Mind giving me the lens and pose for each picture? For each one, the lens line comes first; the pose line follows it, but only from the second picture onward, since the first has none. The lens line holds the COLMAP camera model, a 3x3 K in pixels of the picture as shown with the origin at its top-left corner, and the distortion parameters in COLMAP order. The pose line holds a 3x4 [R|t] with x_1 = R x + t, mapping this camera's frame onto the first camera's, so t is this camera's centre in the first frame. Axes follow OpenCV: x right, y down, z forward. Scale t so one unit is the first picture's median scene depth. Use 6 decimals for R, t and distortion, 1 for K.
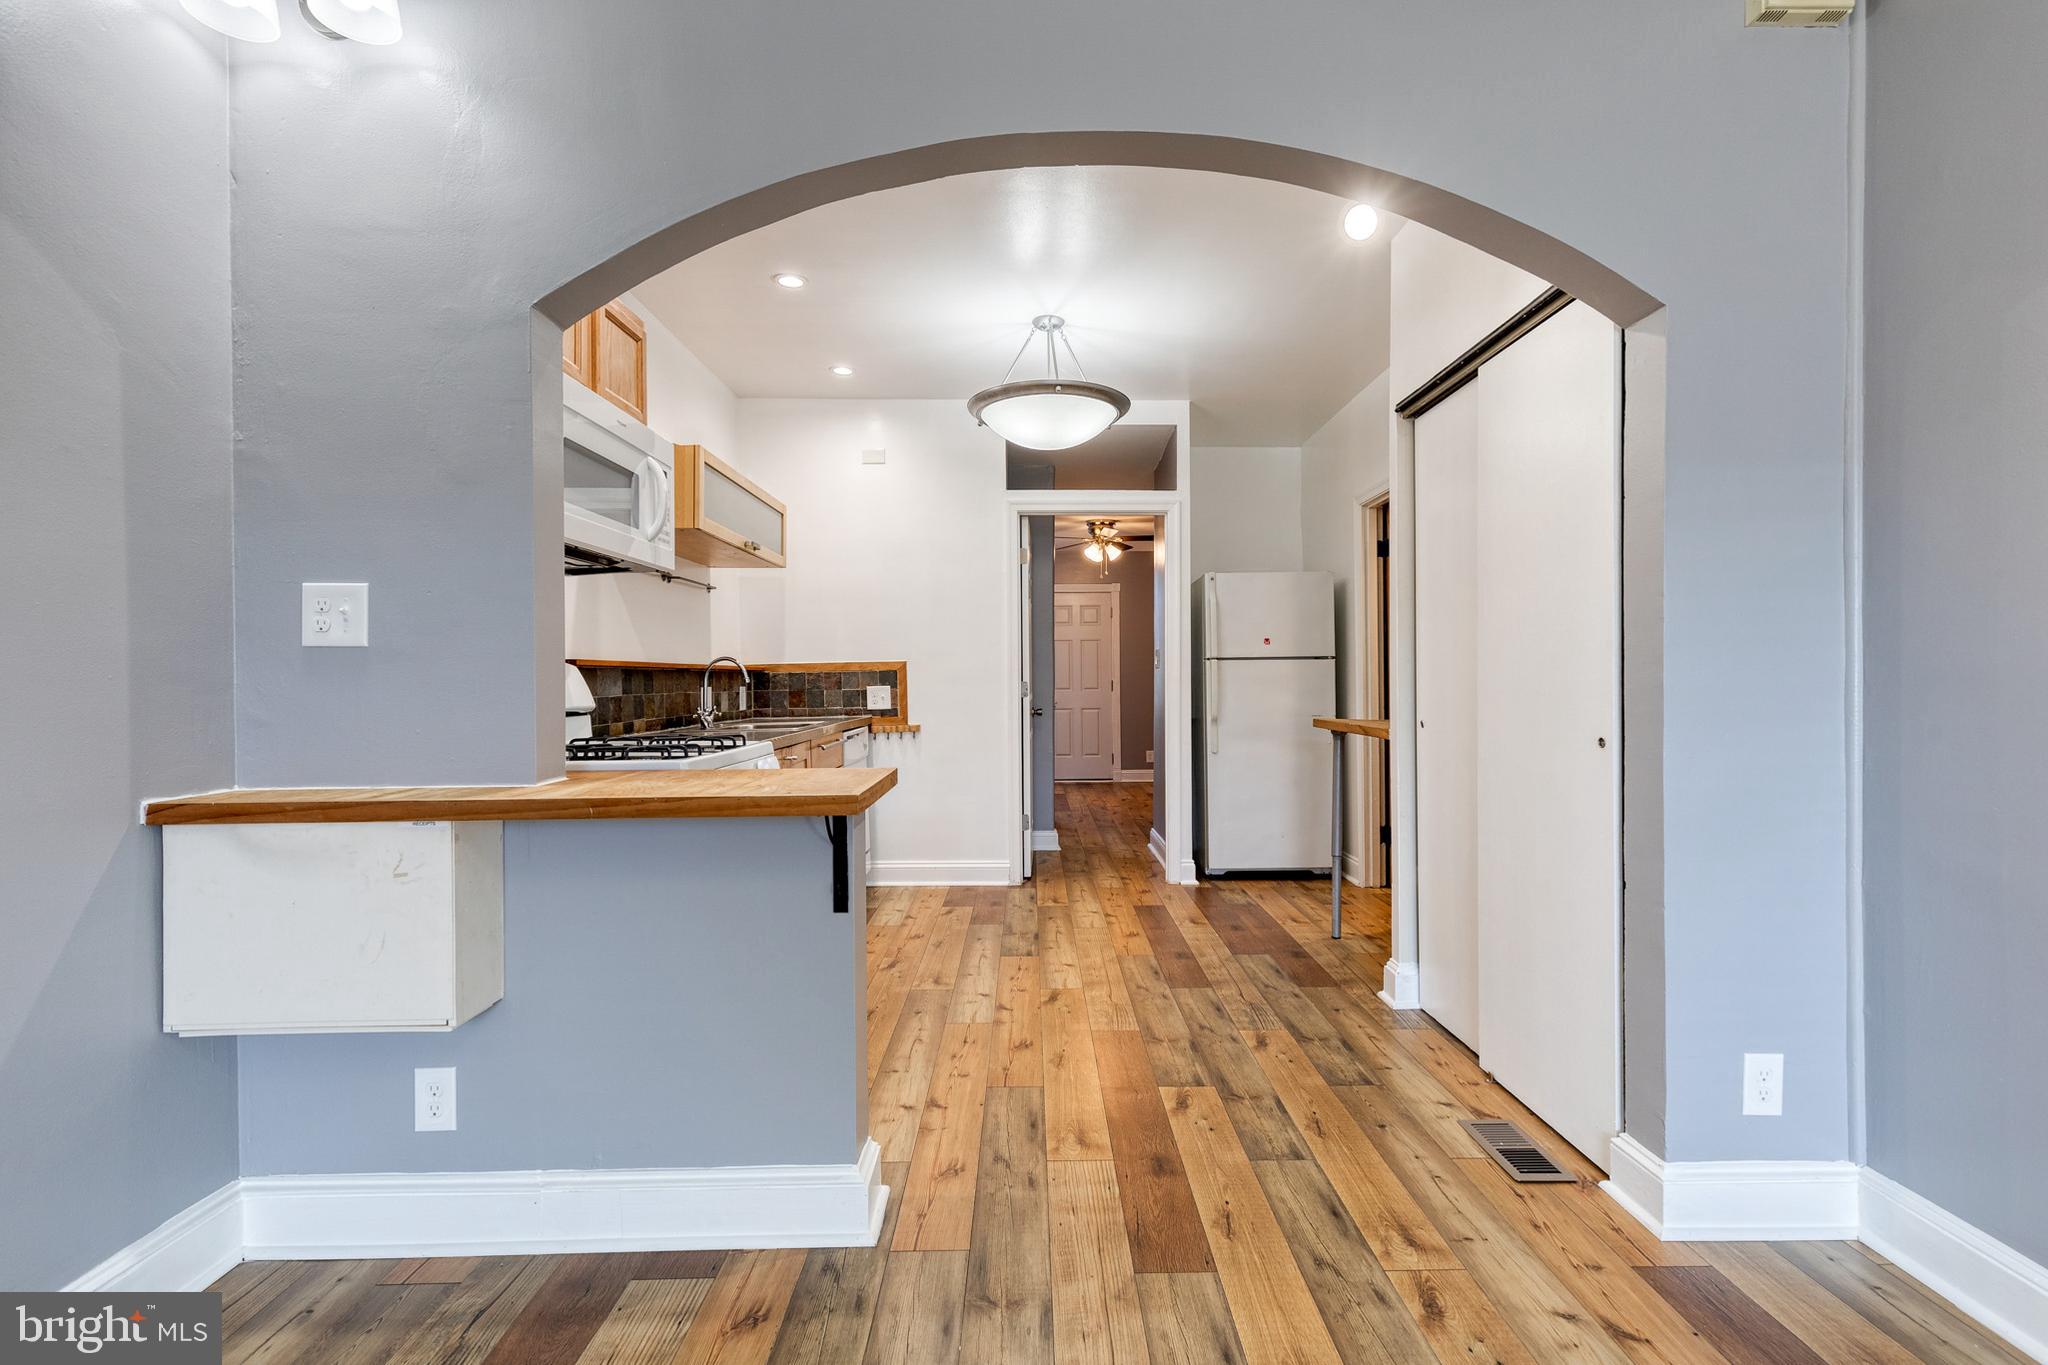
lens RADIAL K [[925.5, 0, 1043.9], [0, 925.5, 683.2], [0, 0, 1]] dist [0.008856, -0.000361]
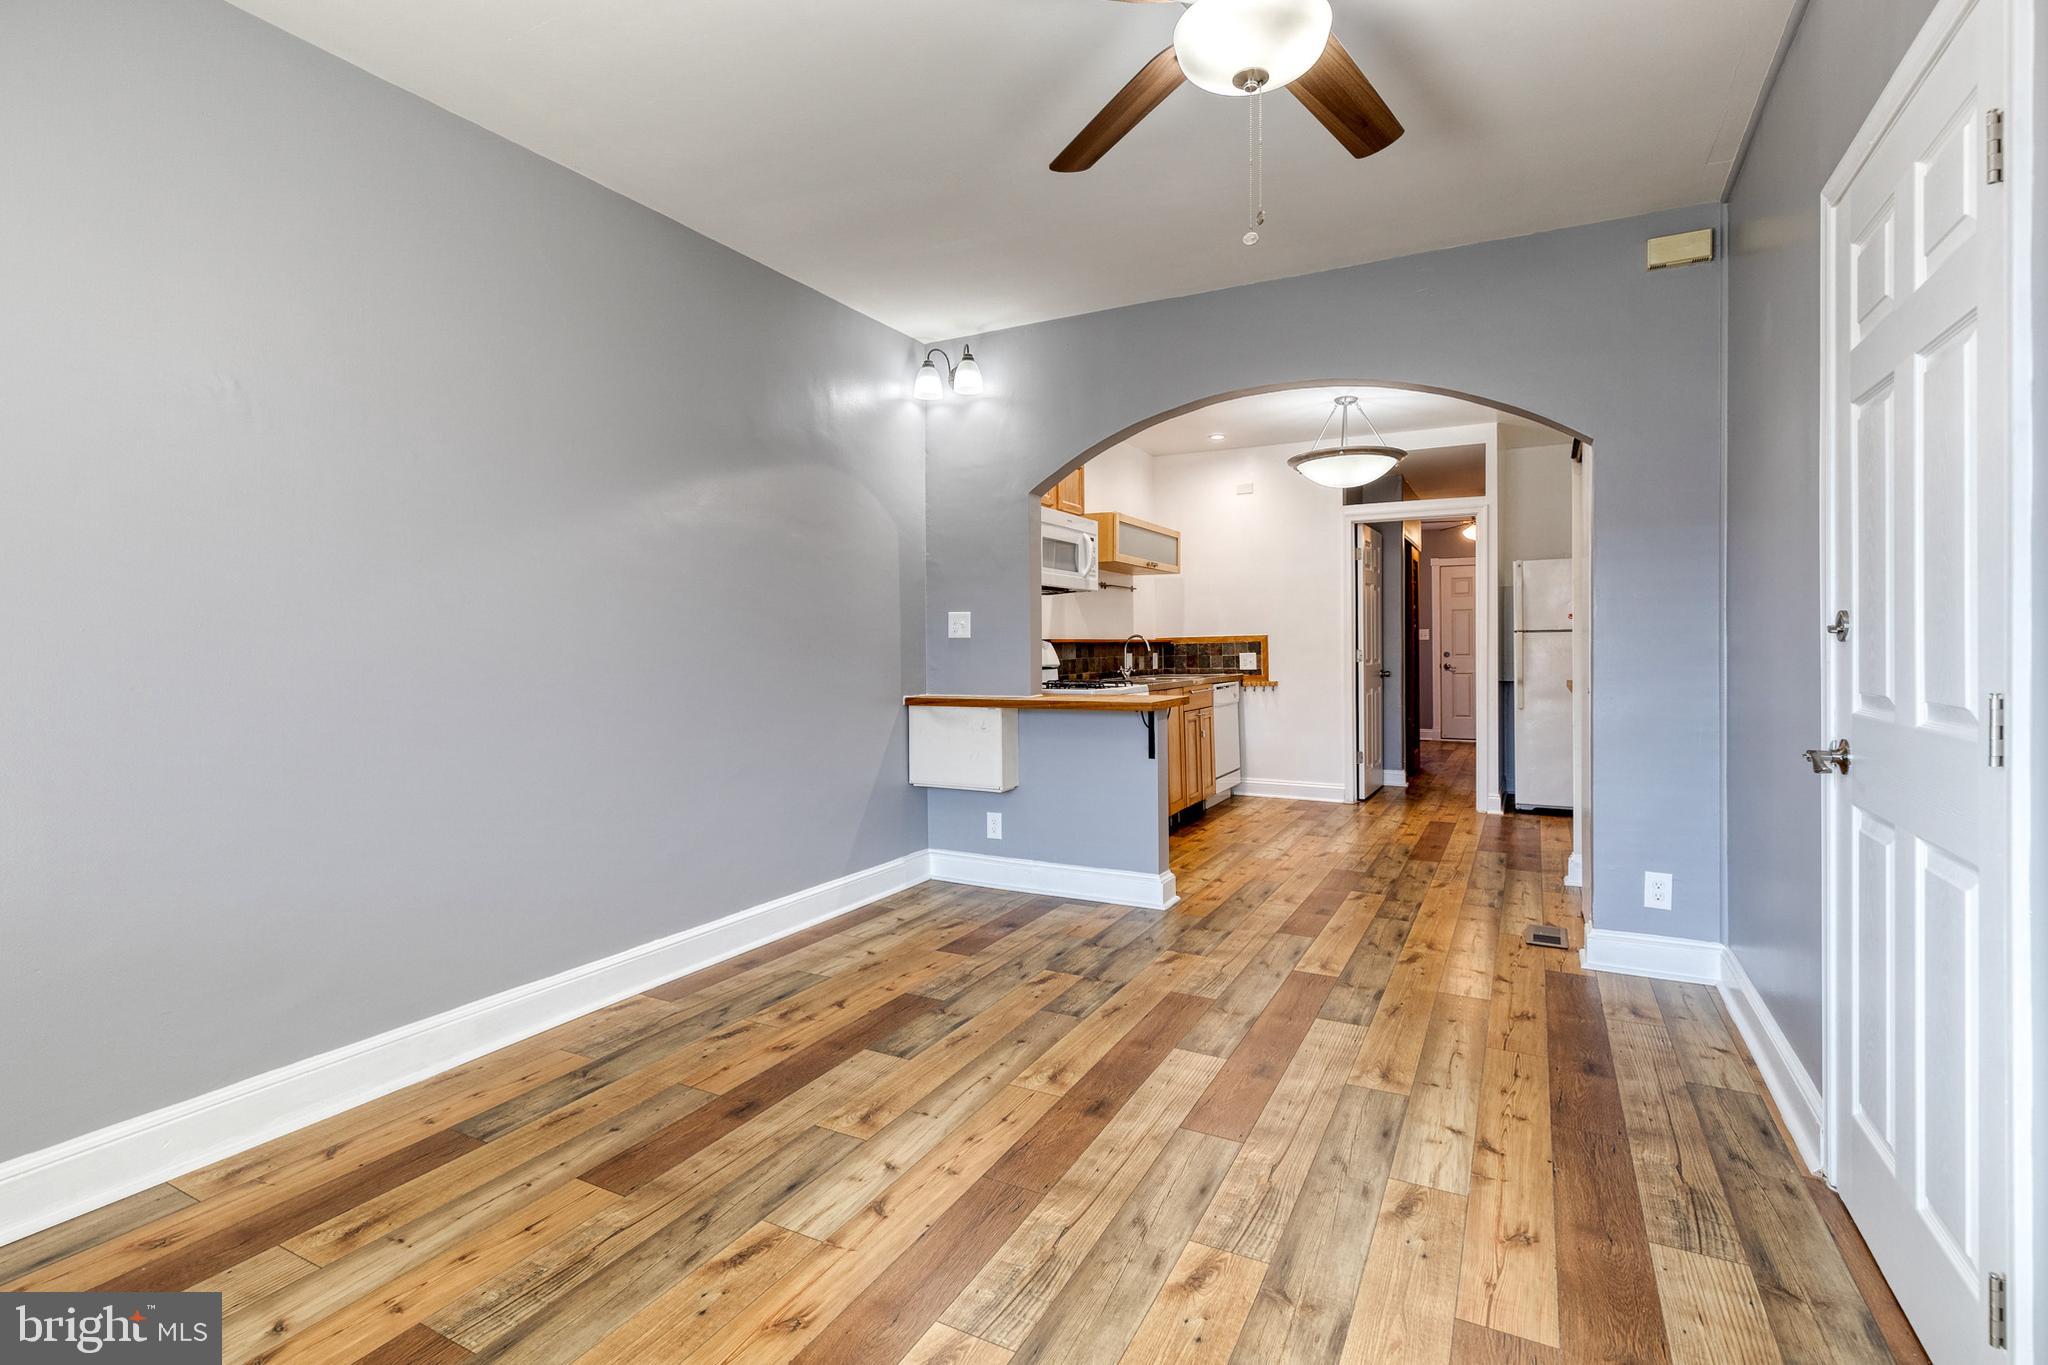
lens RADIAL K [[936.0, 0, 1039.7], [0, 936.0, 652.1], [0, 0, 1]] dist [0.010708, -0.000173]
pose [[0.877179, 0.002784, -0.480155, 0.283657], [-0.000298, 0.999986, 0.005254, -0.007076], [0.480163, -0.004466, 0.877168, -0.494806]]
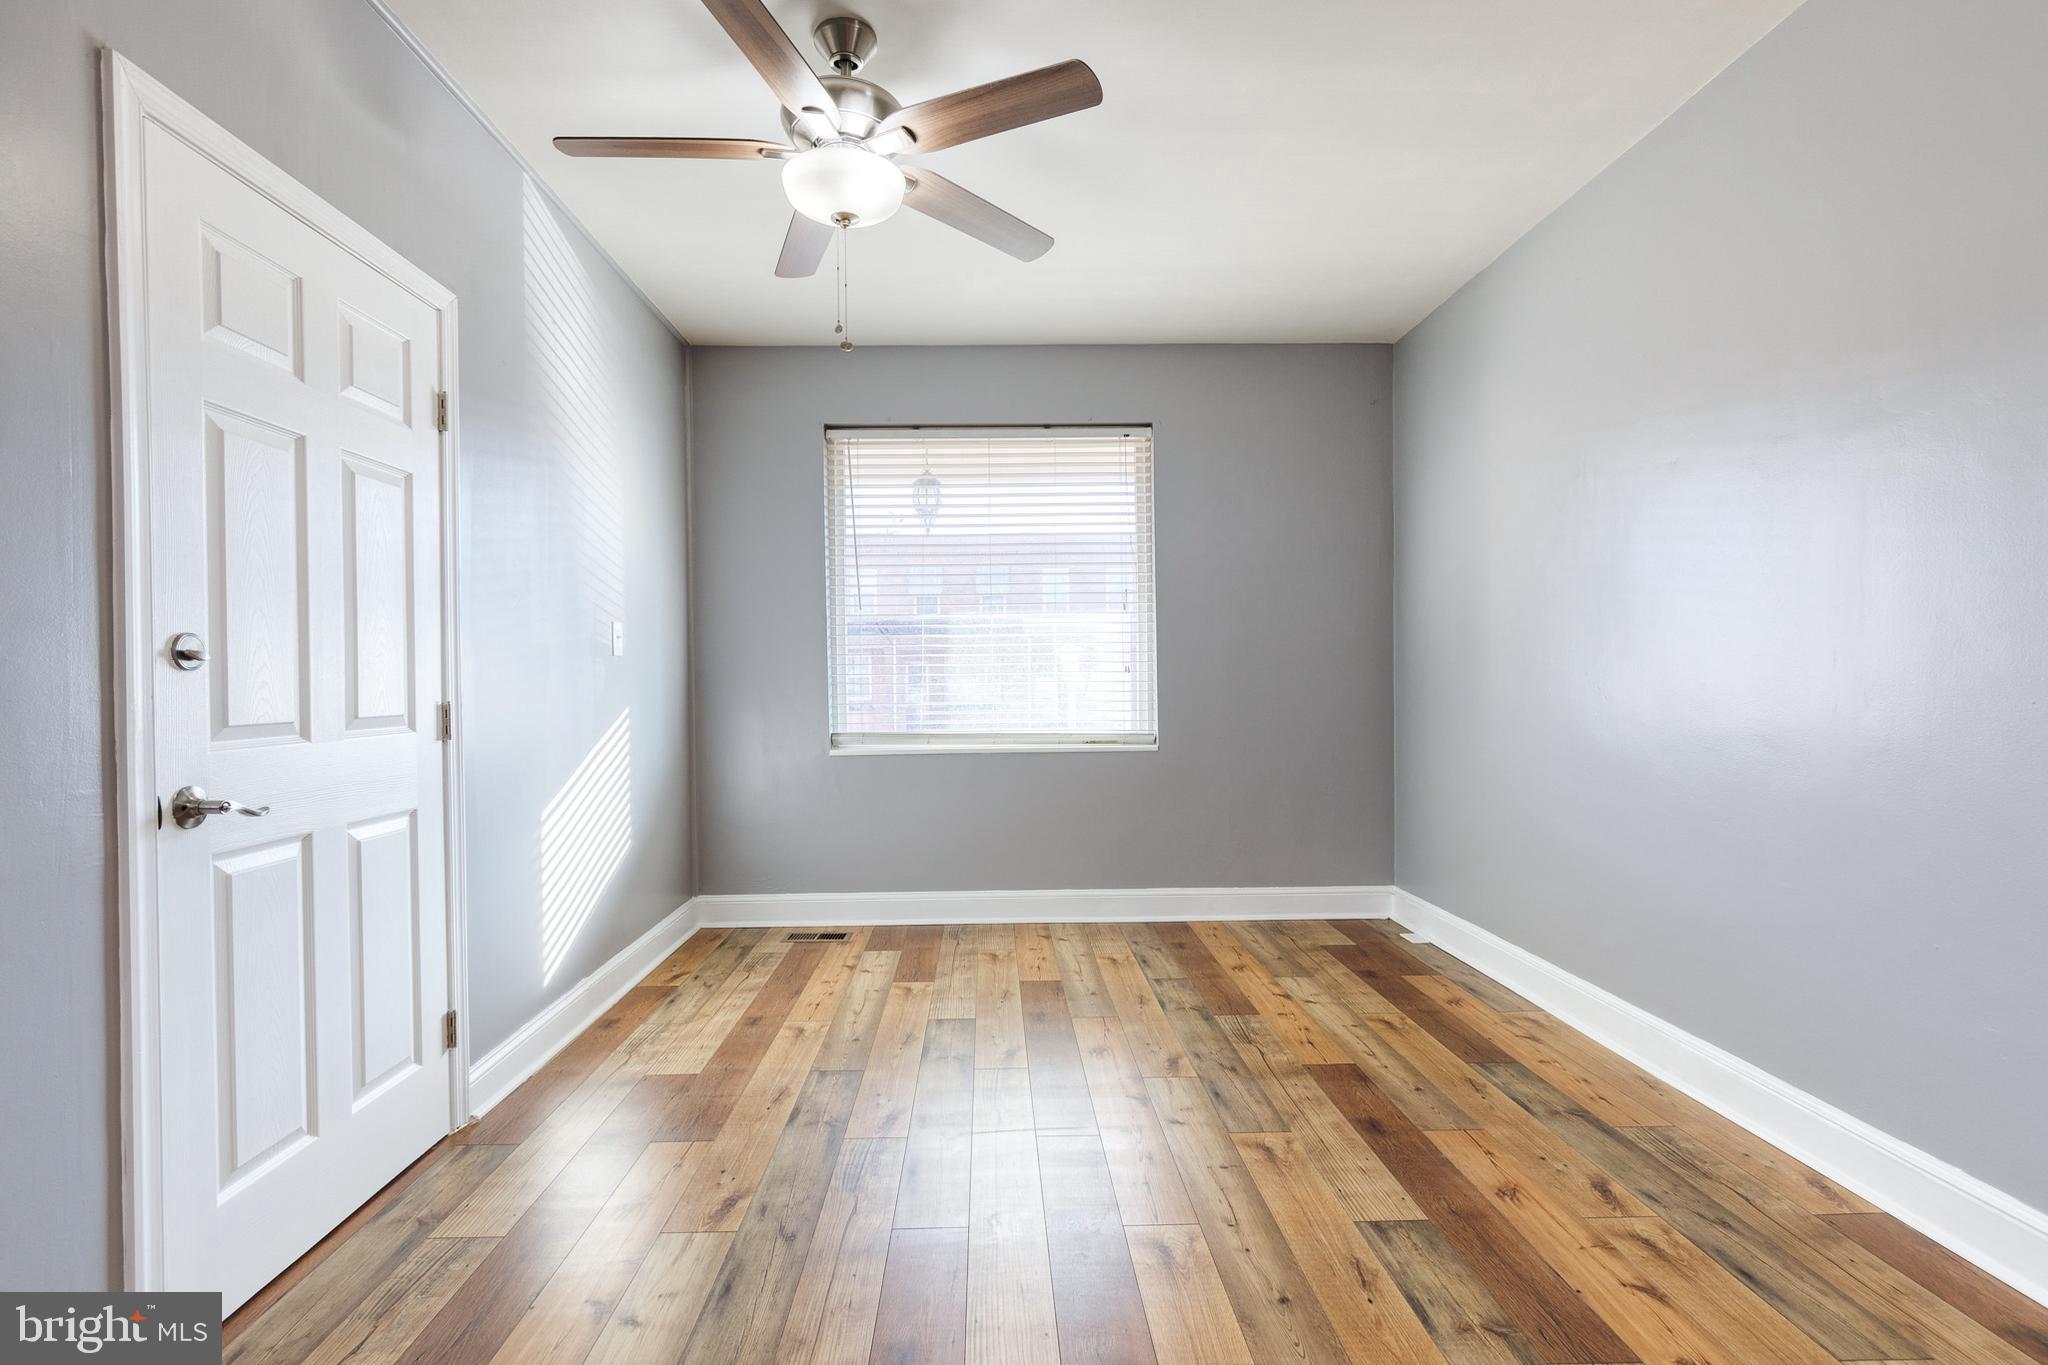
lens RADIAL K [[959.4, 0, 1001.2], [0, 959.4, 685.8], [0, 0, 1]] dist [0.008944, -0.002175]
pose [[-0.999855, 0.016900, 0.002003, 0.066803], [0.016920, 0.999802, 0.010443, -0.001950], [-0.001826, 0.010475, -0.999943, 0.521050]]
